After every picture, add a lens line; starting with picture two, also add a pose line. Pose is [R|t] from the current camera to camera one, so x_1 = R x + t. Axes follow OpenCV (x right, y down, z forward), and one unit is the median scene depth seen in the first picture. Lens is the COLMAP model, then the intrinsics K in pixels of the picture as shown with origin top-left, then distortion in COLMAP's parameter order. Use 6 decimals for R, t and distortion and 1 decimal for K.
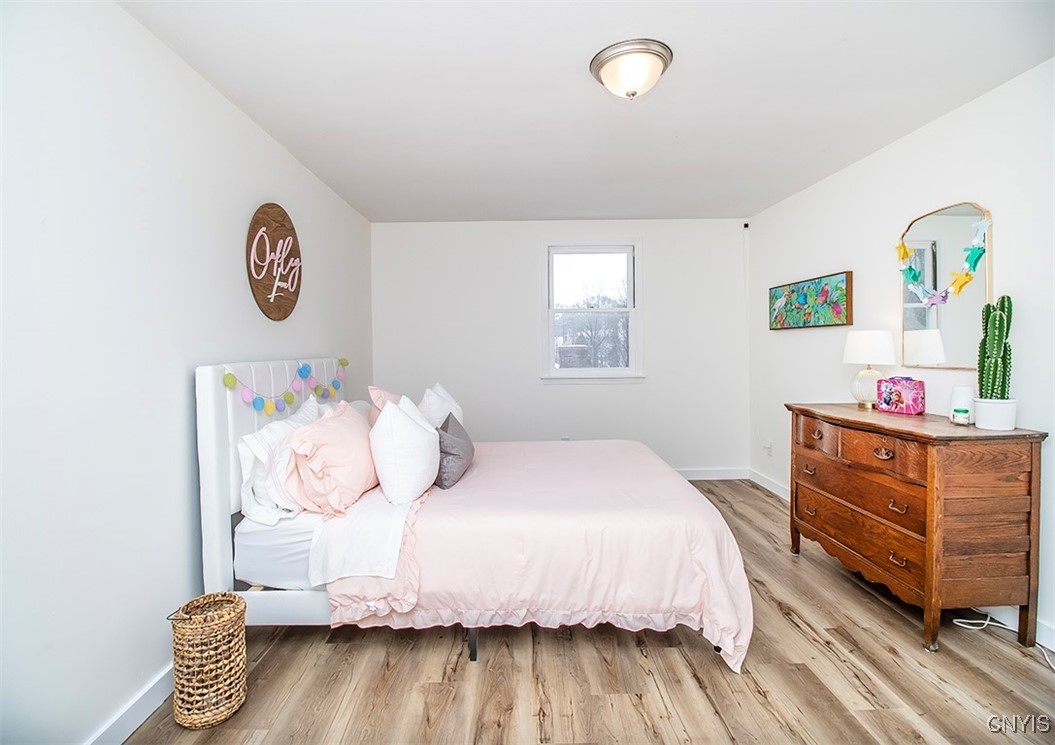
lens RADIAL K [[483.9, 0, 511.9], [0, 483.9, 355.3], [0, 0, 1]] dist [-0.000927, -0.011781]
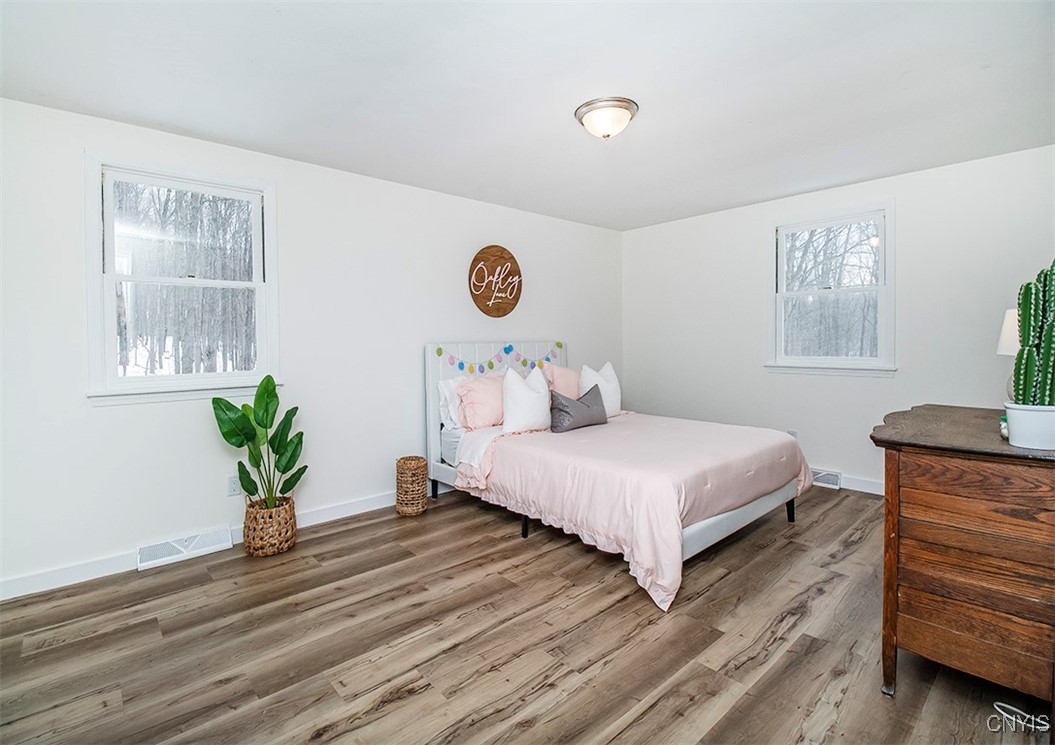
lens RADIAL K [[493.0, 0, 519.0], [0, 493.0, 348.0], [0, 0, 1]] dist [-0.000225, -0.010568]
pose [[0.666383, 0.019502, -0.745354, 1.003501], [-0.011393, 0.999808, 0.015973, 0.003947], [0.745522, -0.002152, 0.666477, -0.050396]]
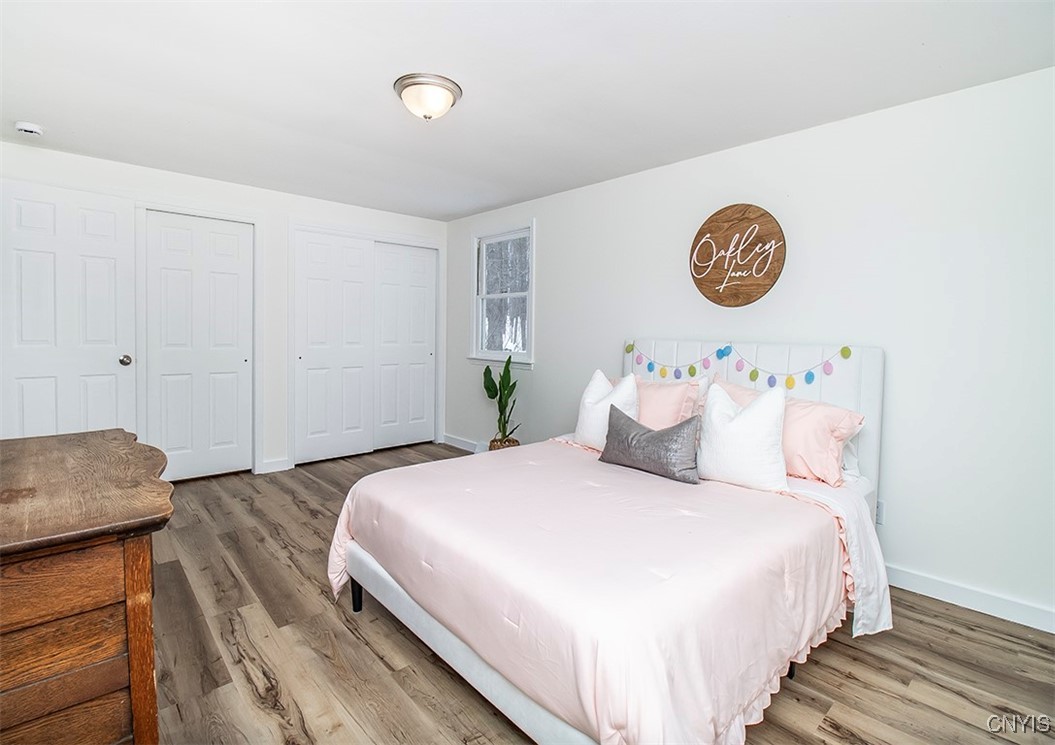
lens RADIAL K [[501.3, 0, 525.7], [0, 501.3, 345.2], [0, 0, 1]] dist [0.000071, -0.011410]
pose [[-0.732532, 0.019874, -0.680442, 0.861769], [-0.021371, 0.998410, 0.052168, -0.041192], [0.680397, 0.052756, -0.730942, 1.947439]]
